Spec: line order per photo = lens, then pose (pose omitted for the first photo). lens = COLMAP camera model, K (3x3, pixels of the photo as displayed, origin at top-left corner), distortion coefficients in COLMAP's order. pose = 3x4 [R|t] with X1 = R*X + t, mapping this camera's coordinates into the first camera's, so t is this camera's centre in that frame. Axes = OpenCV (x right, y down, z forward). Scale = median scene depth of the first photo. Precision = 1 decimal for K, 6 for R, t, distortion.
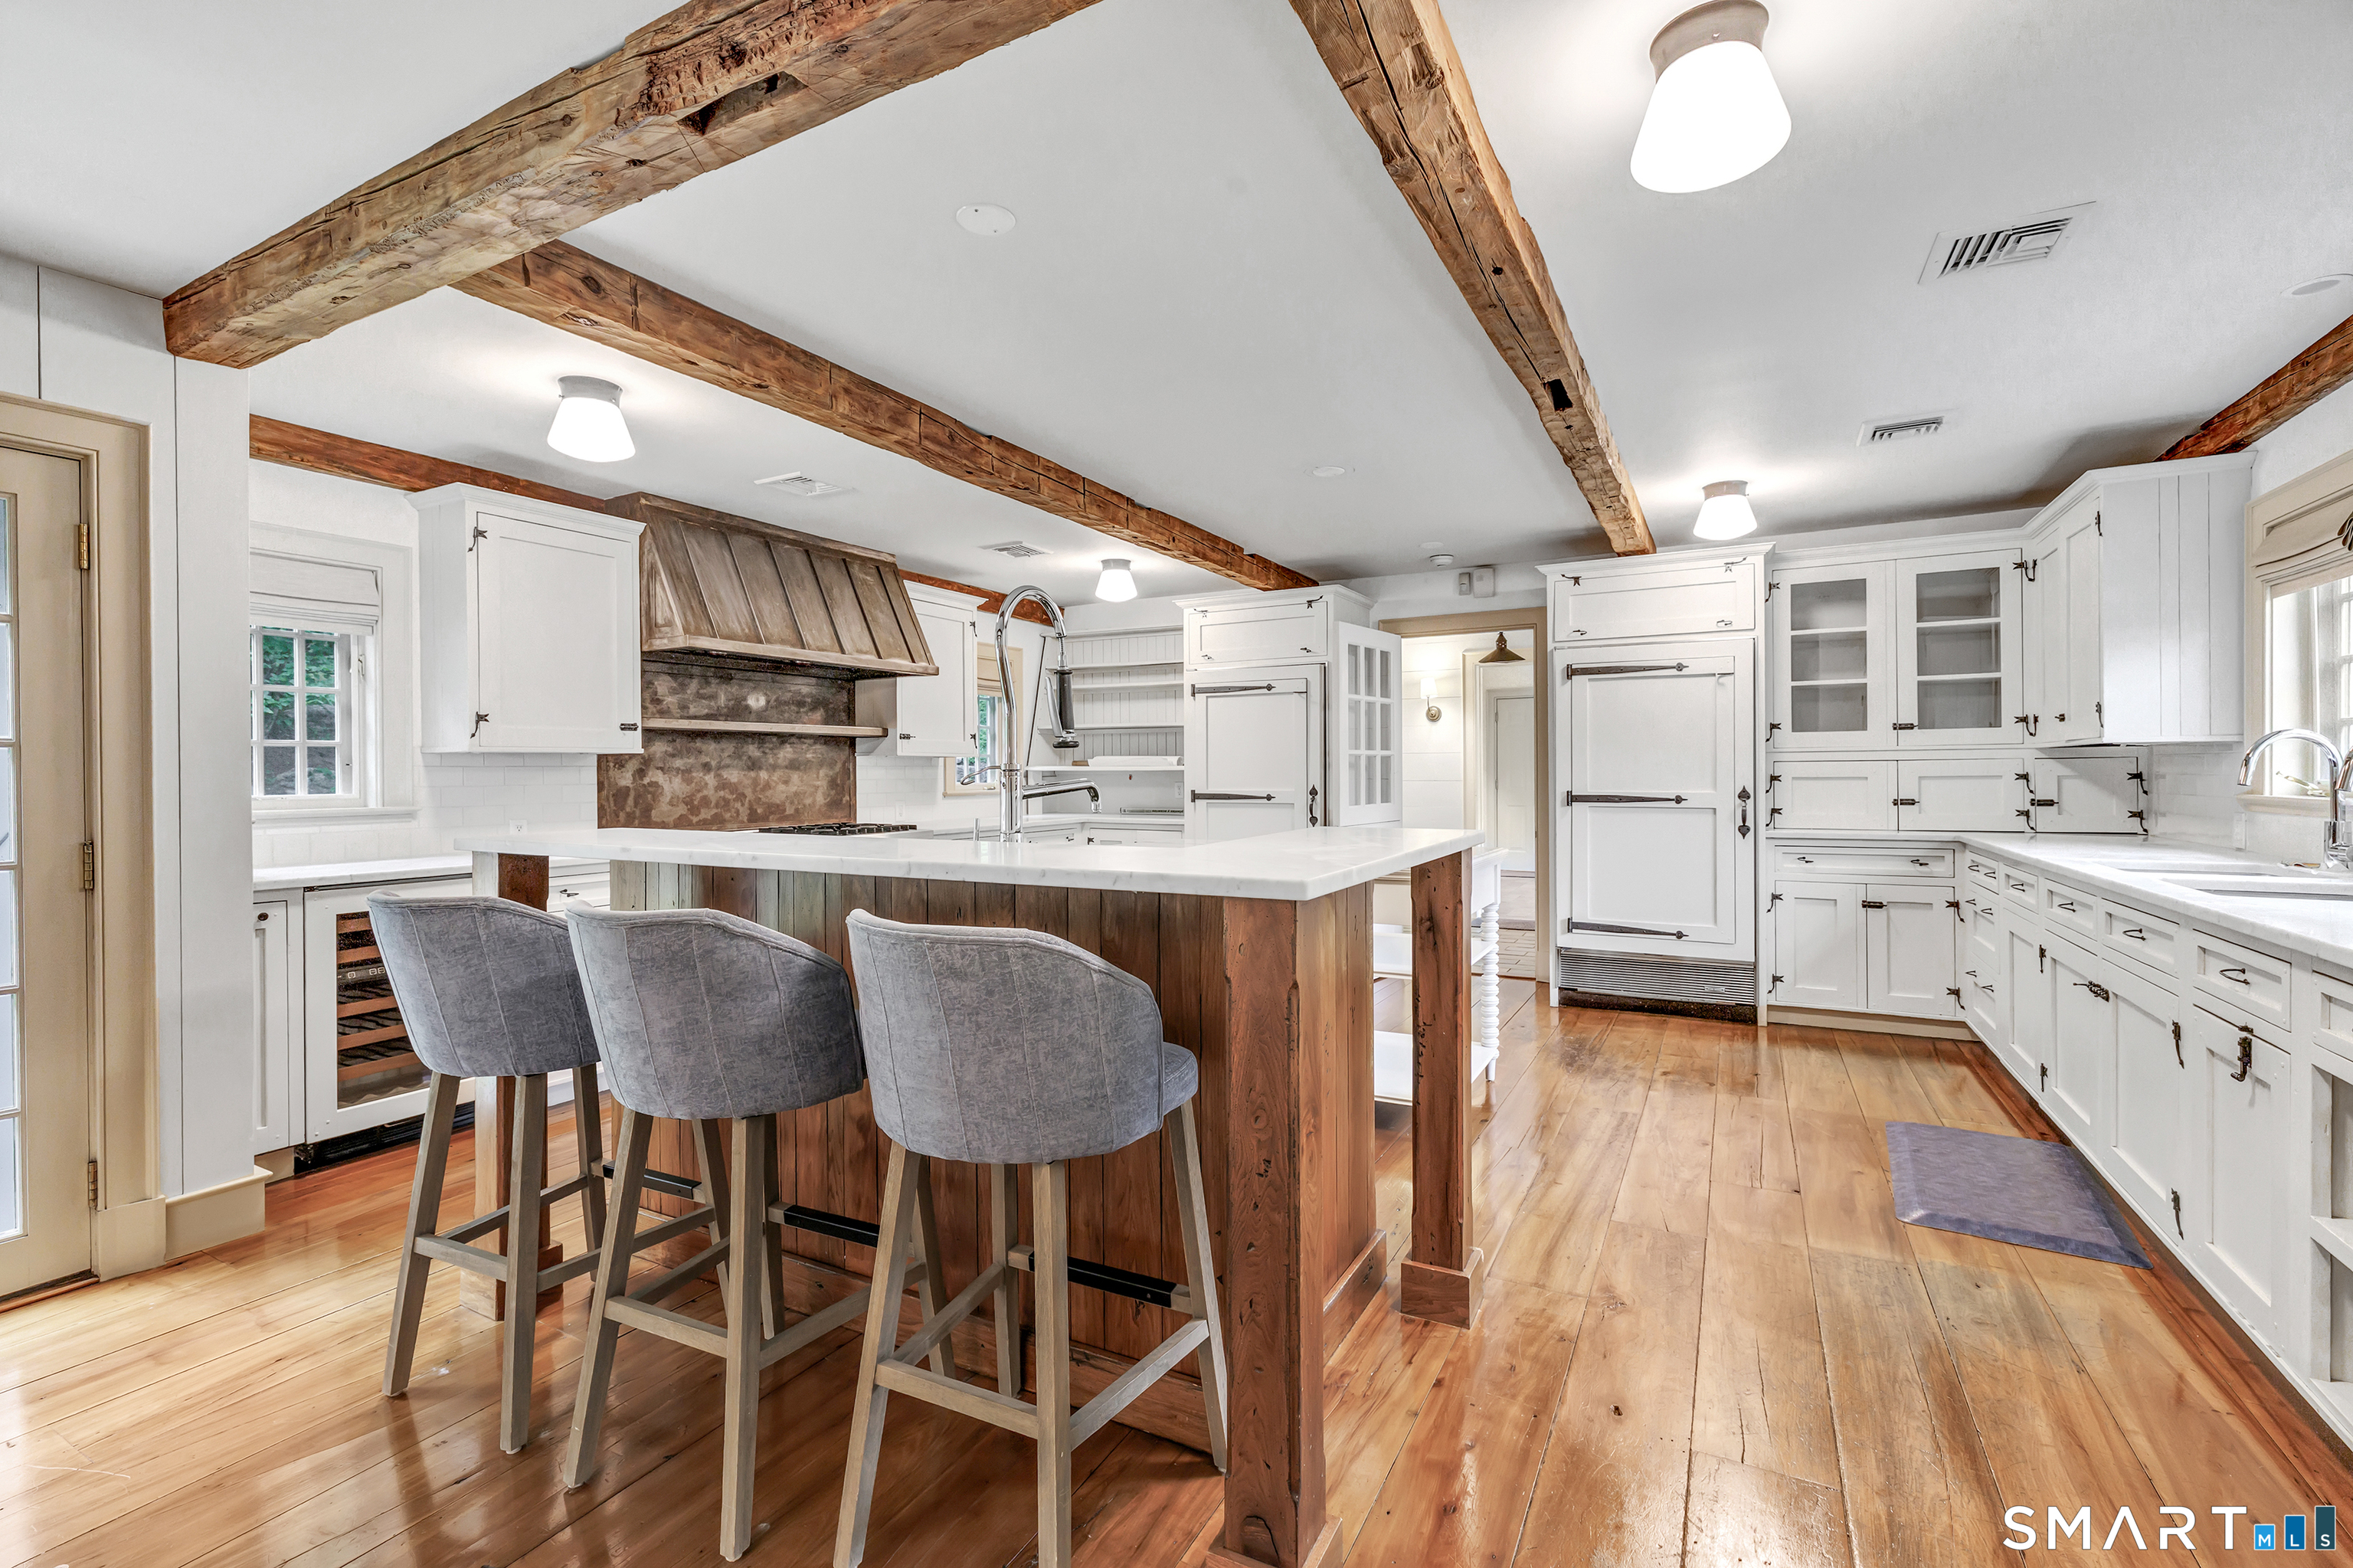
lens RADIAL K [[1032.8, 0, 1181.0], [0, 1032.8, 775.6], [0, 0, 1]] dist [-0.001858, 0.001572]
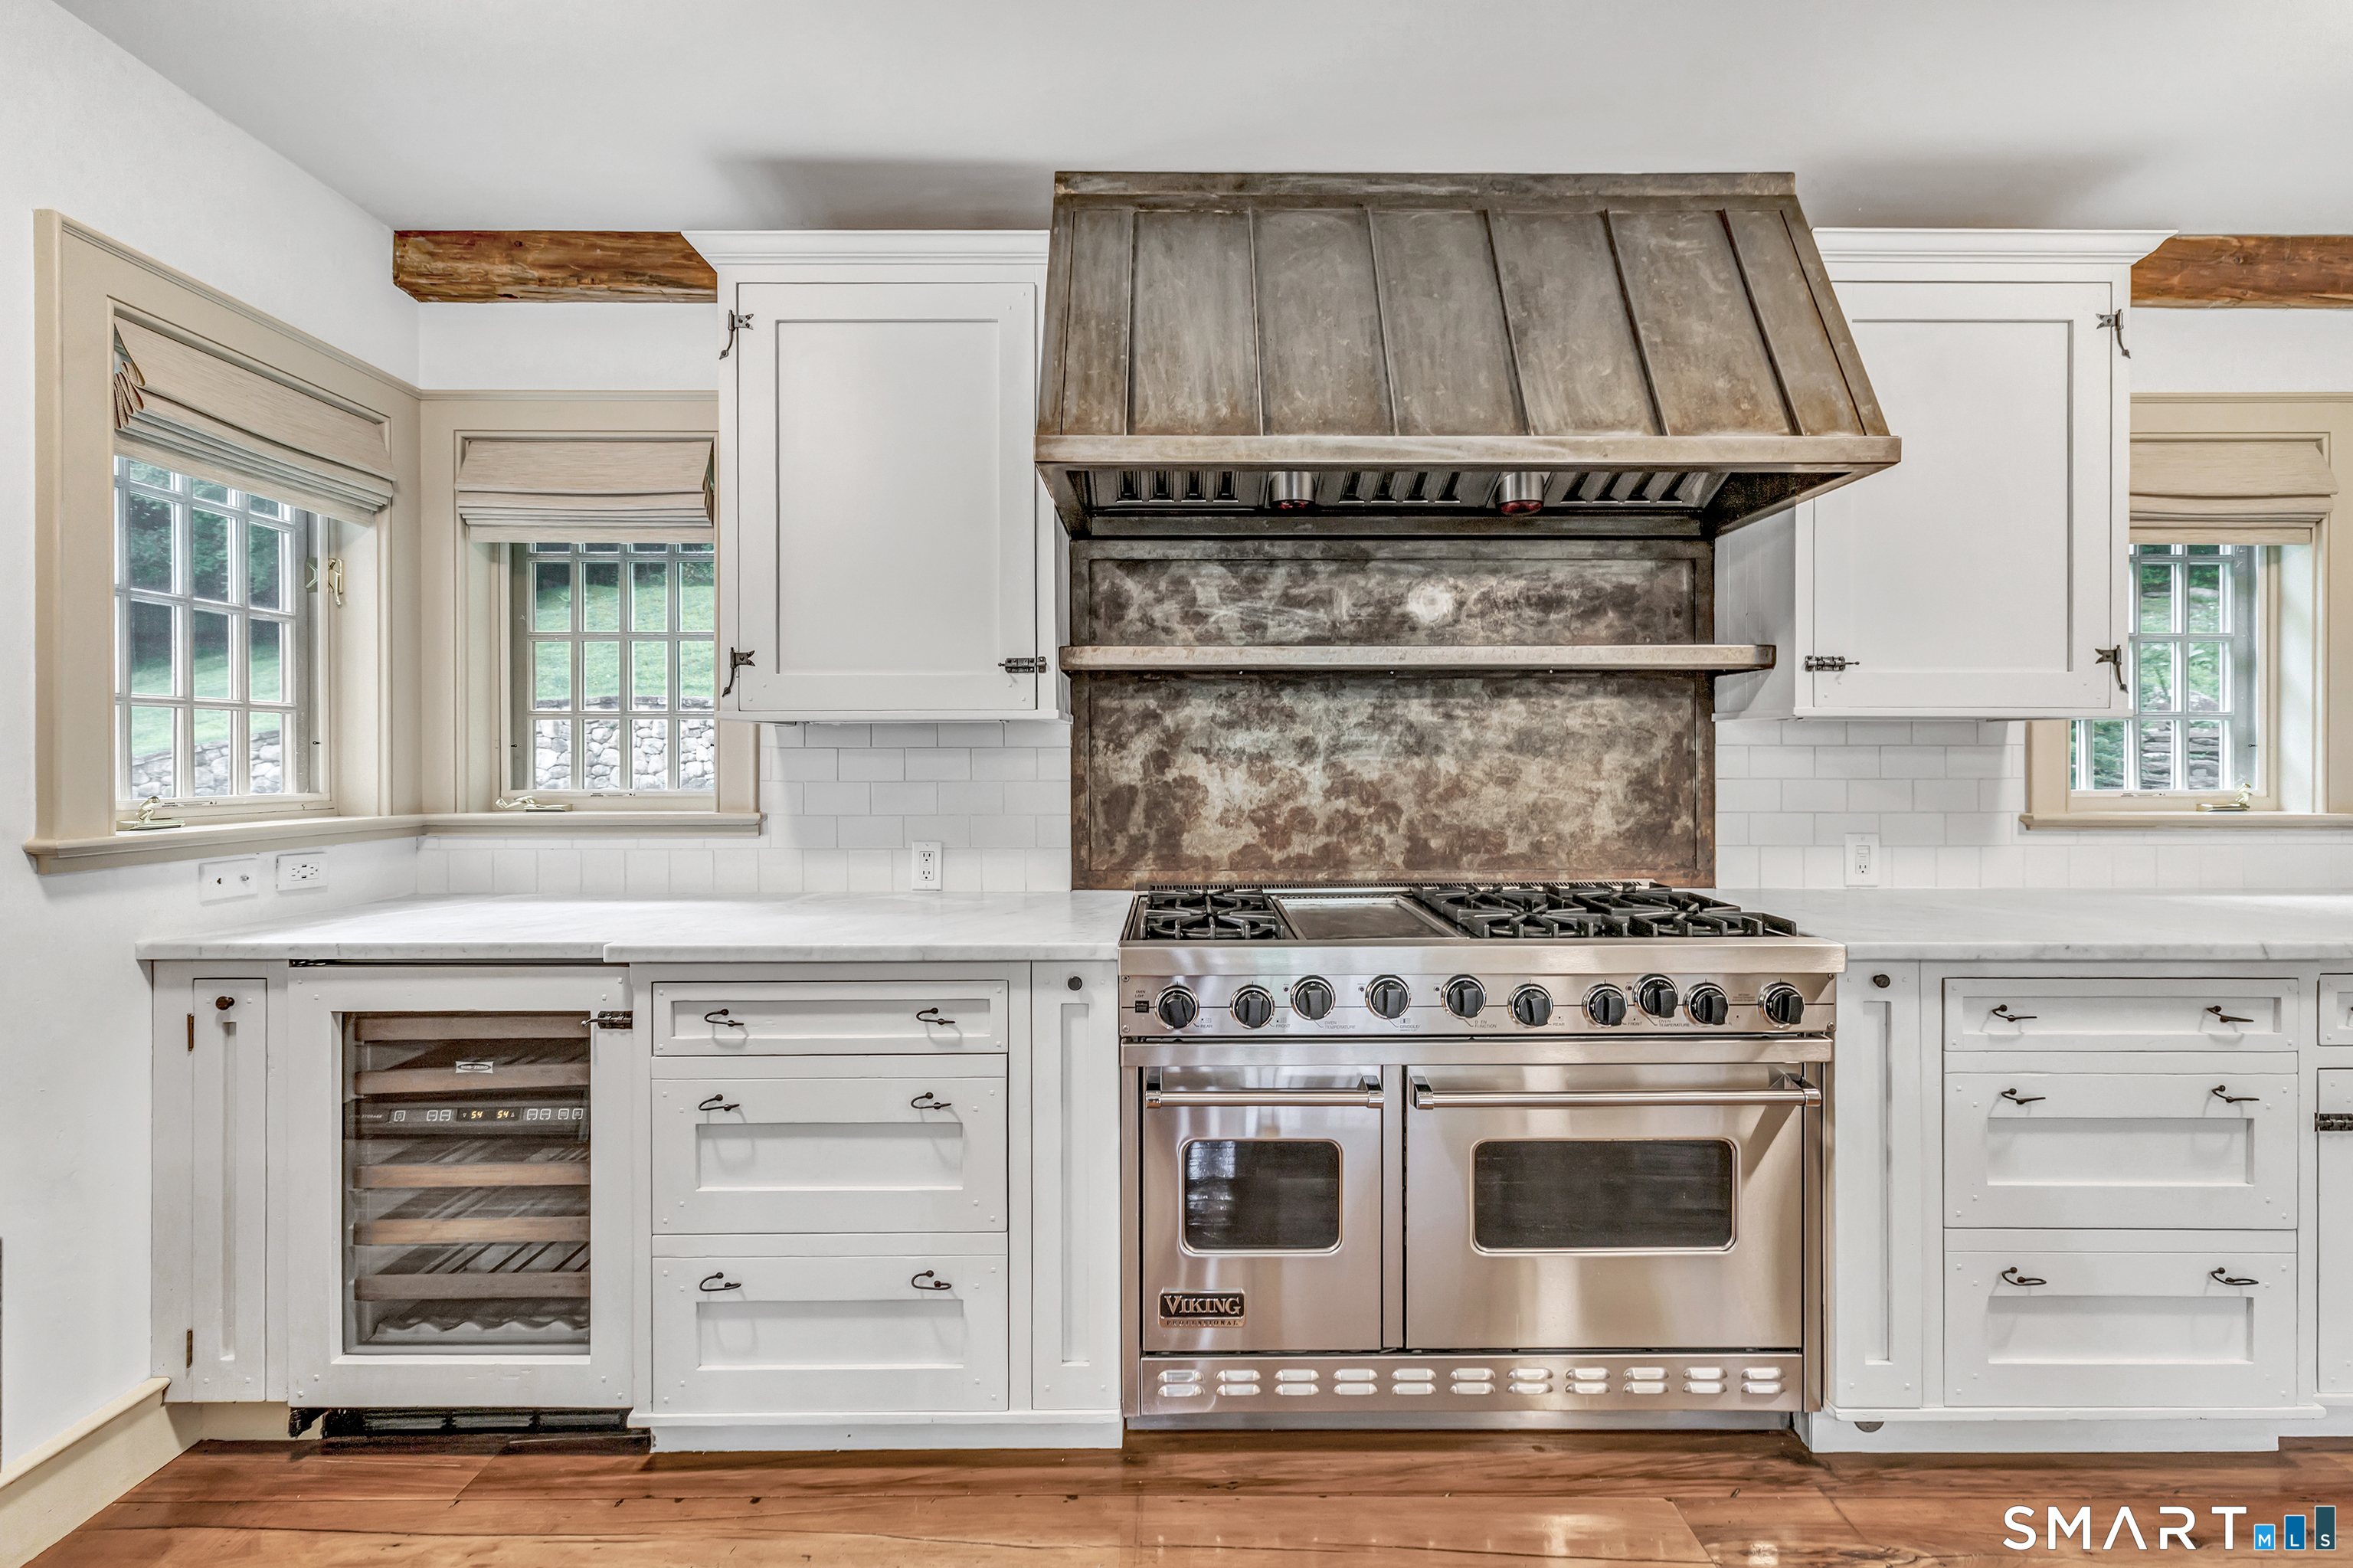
lens RADIAL K [[1032.8, 0, 1178.0], [0, 1032.8, 755.6], [0, 0, 1]] dist [-0.001858, 0.001572]
pose [[0.480970, 0.007728, -0.876703, -0.065978], [-0.006012, 0.999967, 0.005517, -0.006923], [0.876716, 0.002617, 0.481001, 0.717905]]
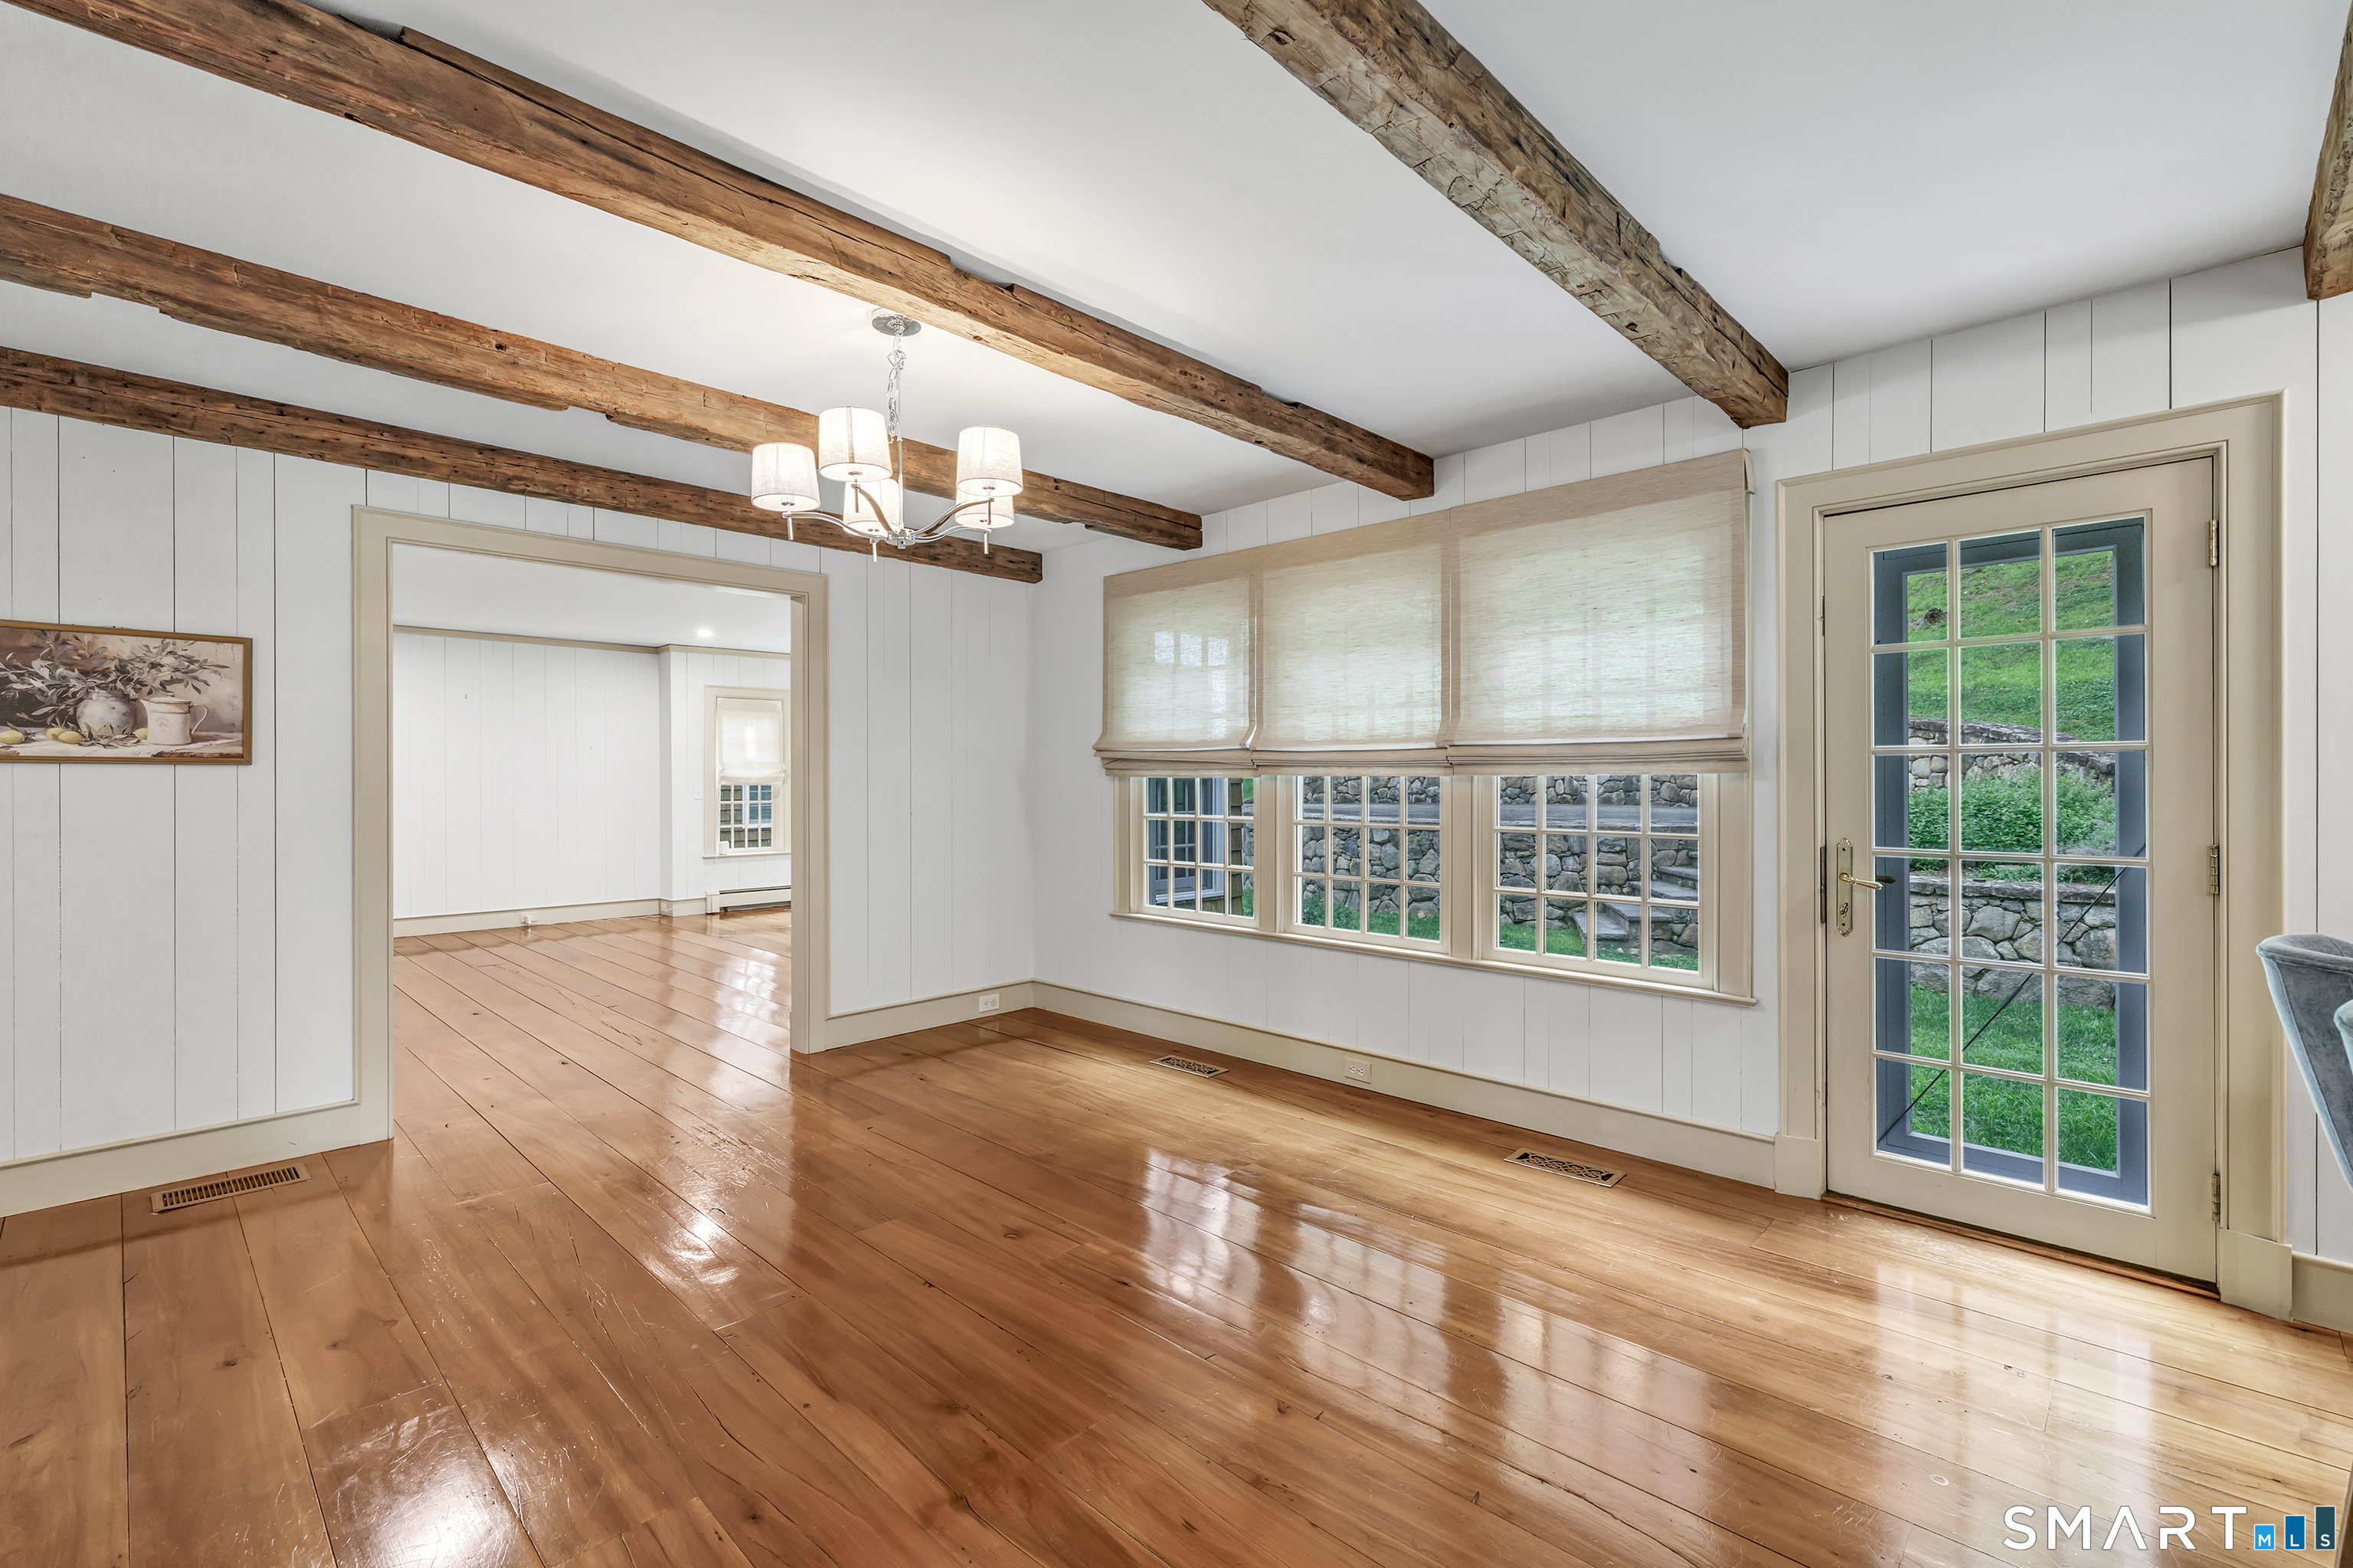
lens RADIAL K [[1032.8, 0, 1194.8], [0, 1032.8, 778.7], [0, 0, 1]] dist [-0.001858, 0.001572]
pose [[-0.268368, 0.014231, -0.963211, 0.059557], [-0.000139, 0.999890, 0.014811, -0.005912], [0.963316, 0.004109, -0.268337, 0.144211]]
